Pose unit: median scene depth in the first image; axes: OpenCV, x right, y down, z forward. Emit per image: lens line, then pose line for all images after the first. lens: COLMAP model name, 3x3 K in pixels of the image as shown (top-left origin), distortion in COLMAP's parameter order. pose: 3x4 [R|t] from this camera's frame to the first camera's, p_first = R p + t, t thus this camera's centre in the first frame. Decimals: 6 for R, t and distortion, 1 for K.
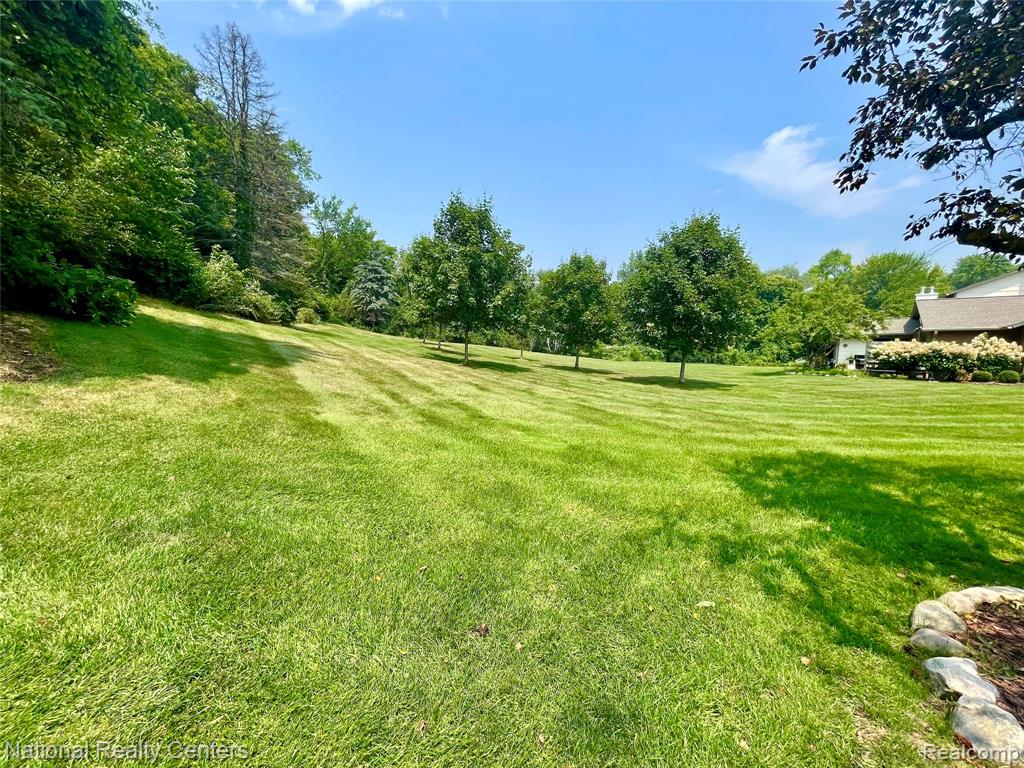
lens RADIAL K [[411.6, 0, 510.7], [0, 411.6, 379.1], [0, 0, 1]] dist [-0.001918, -0.000235]
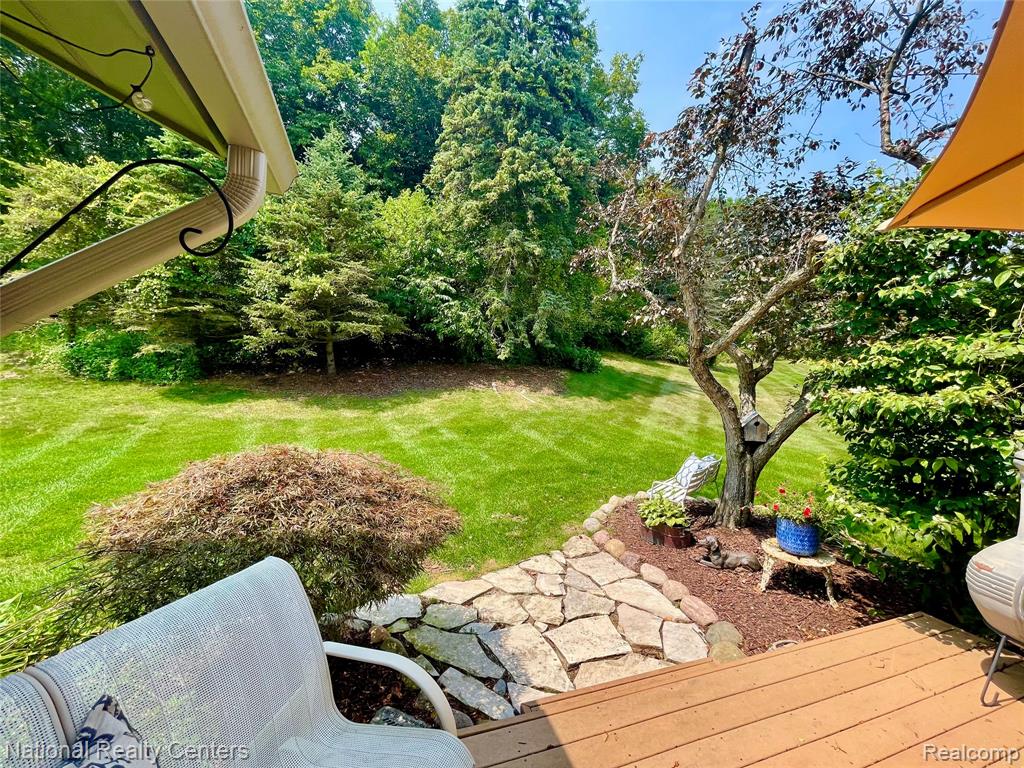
lens RADIAL K [[411.6, 0, 513.7], [0, 411.6, 388.4], [0, 0, 1]] dist [-0.001918, -0.000235]
pose [[0.484832, 0.045502, -0.873423, 1.029796], [-0.093122, 0.995655, 0.000179, -0.011244], [0.869636, 0.081248, 0.486963, -0.594896]]
